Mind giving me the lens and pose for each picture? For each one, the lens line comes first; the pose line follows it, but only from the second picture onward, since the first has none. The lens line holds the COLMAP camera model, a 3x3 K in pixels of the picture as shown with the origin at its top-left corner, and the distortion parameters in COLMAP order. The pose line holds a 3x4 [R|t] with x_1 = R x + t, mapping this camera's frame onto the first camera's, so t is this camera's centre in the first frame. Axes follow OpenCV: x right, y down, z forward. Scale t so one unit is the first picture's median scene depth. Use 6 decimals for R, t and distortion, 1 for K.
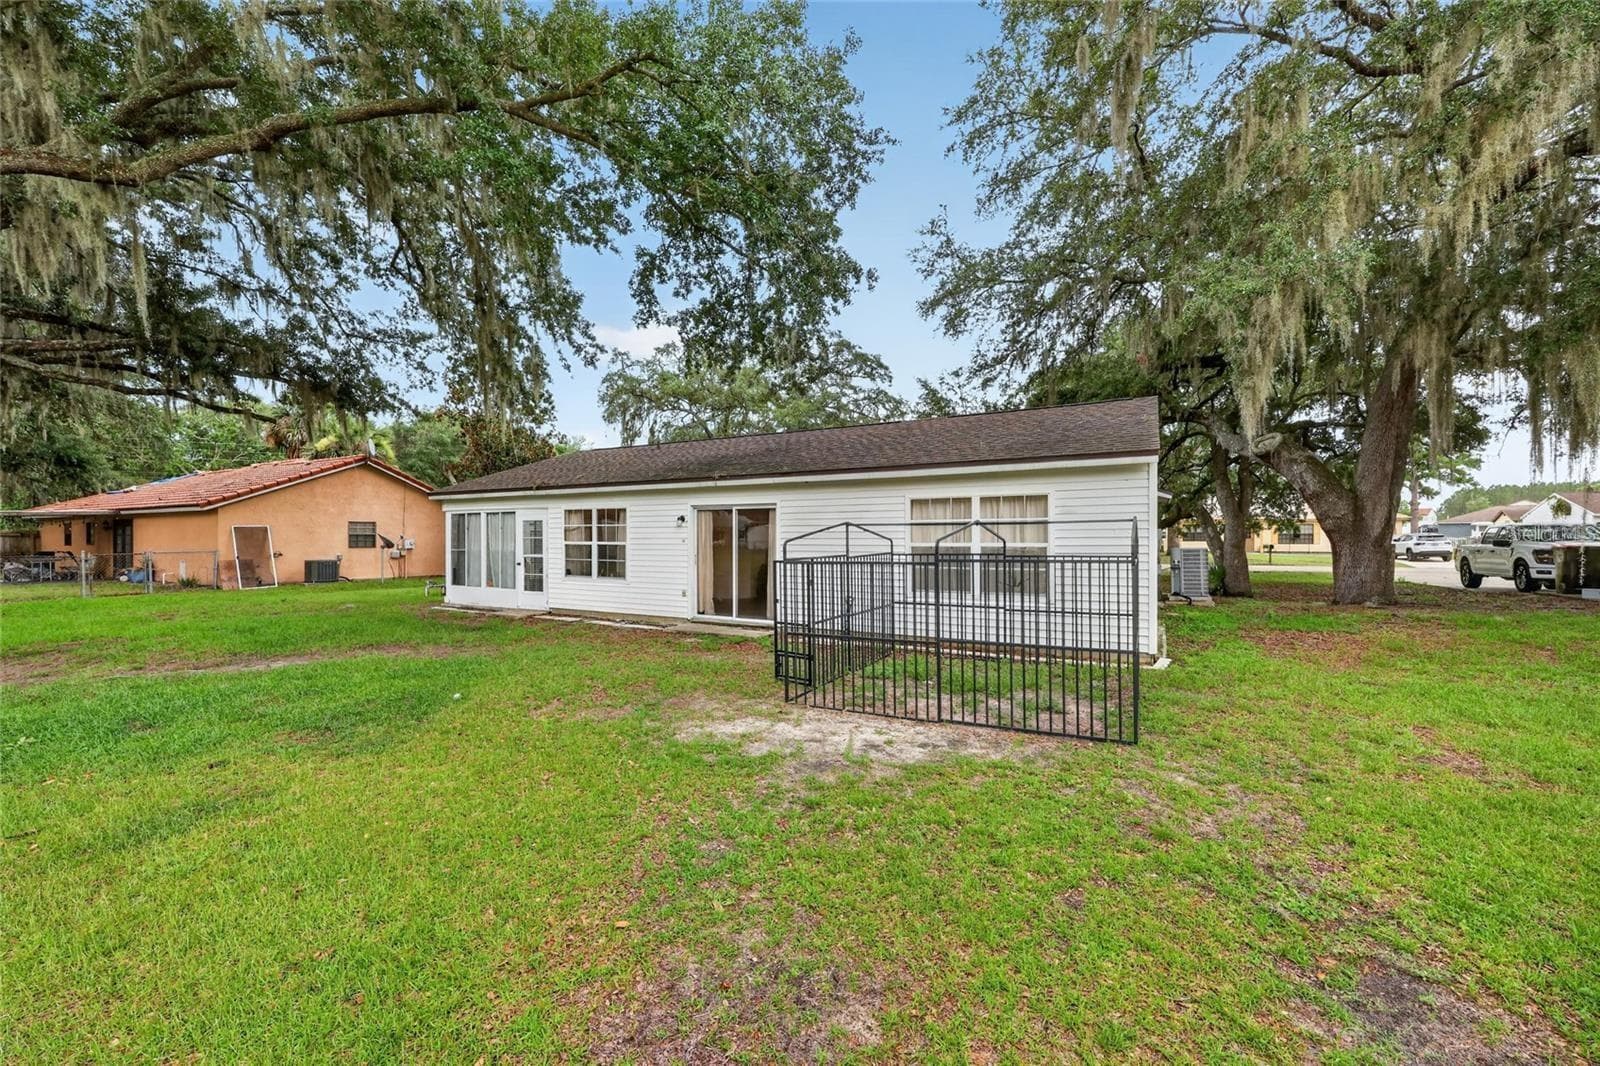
lens RADIAL K [[669.8, 0, 796.0], [0, 669.8, 541.1], [0, 0, 1]] dist [0.008481, 0.000405]
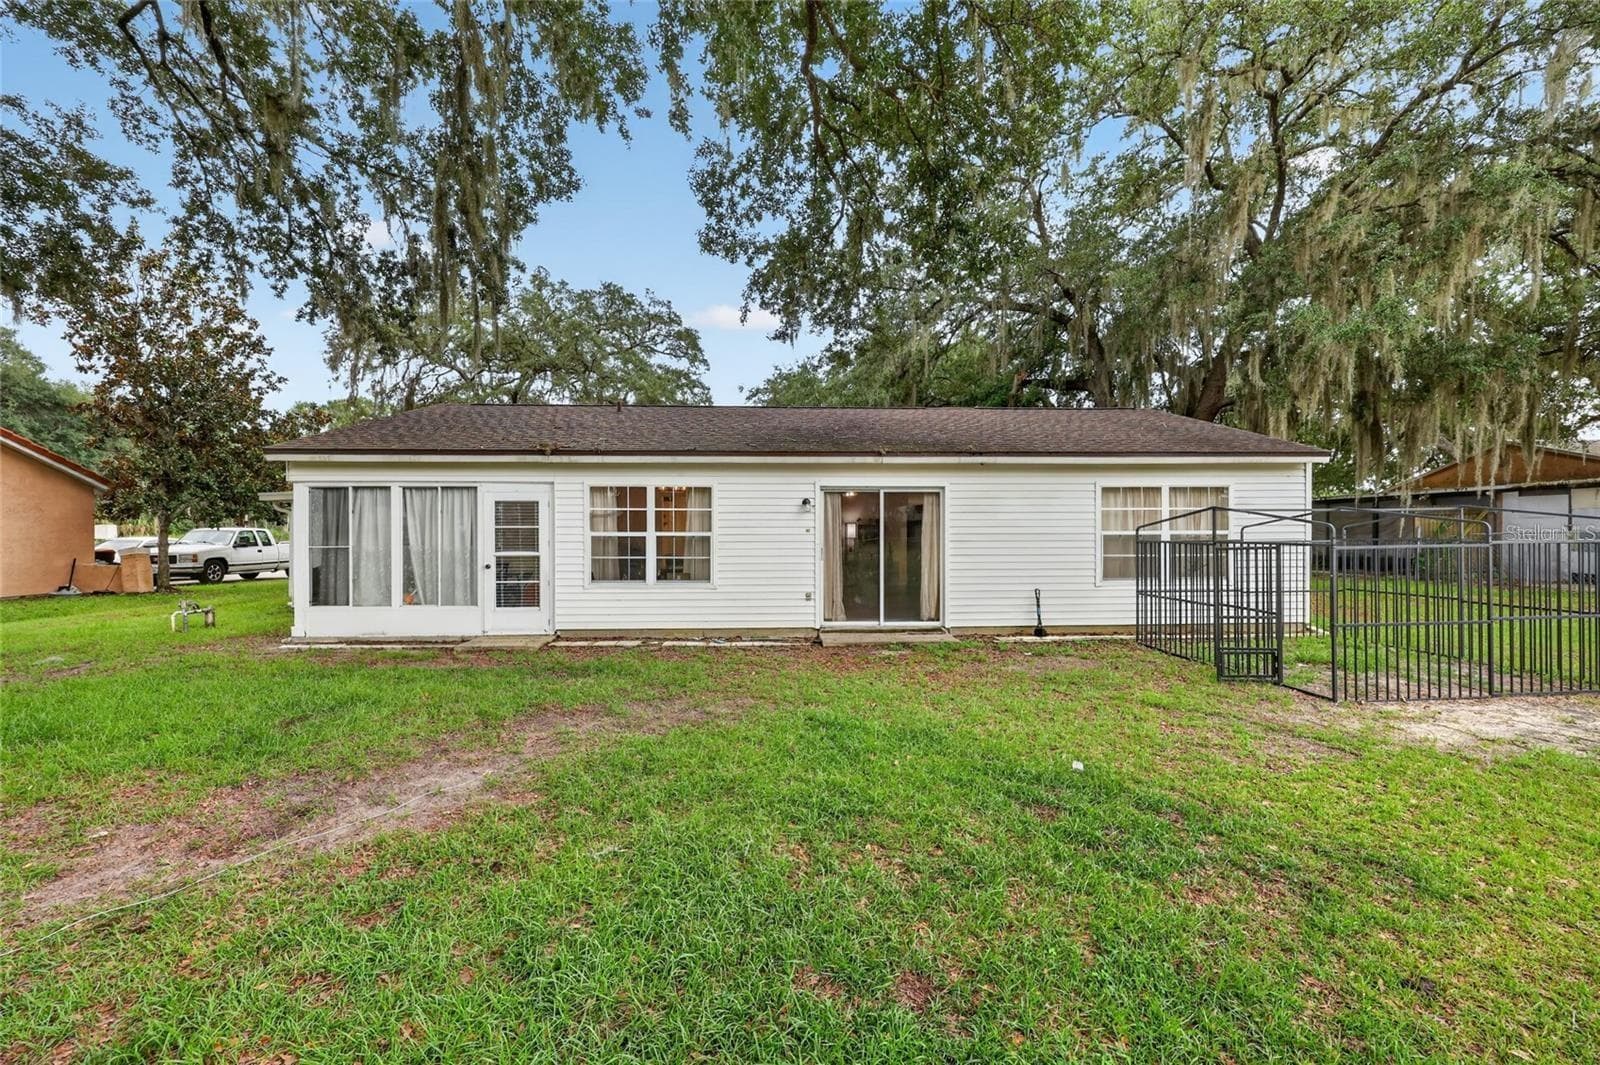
lens RADIAL K [[669.8, 0, 800.8], [0, 669.8, 533.3], [0, 0, 1]] dist [0.008481, 0.000405]
pose [[0.840116, -0.001595, 0.542405, -0.572915], [0.004619, 0.999980, -0.004213, 0.006242], [-0.542388, 0.006045, 0.840107, 0.318841]]
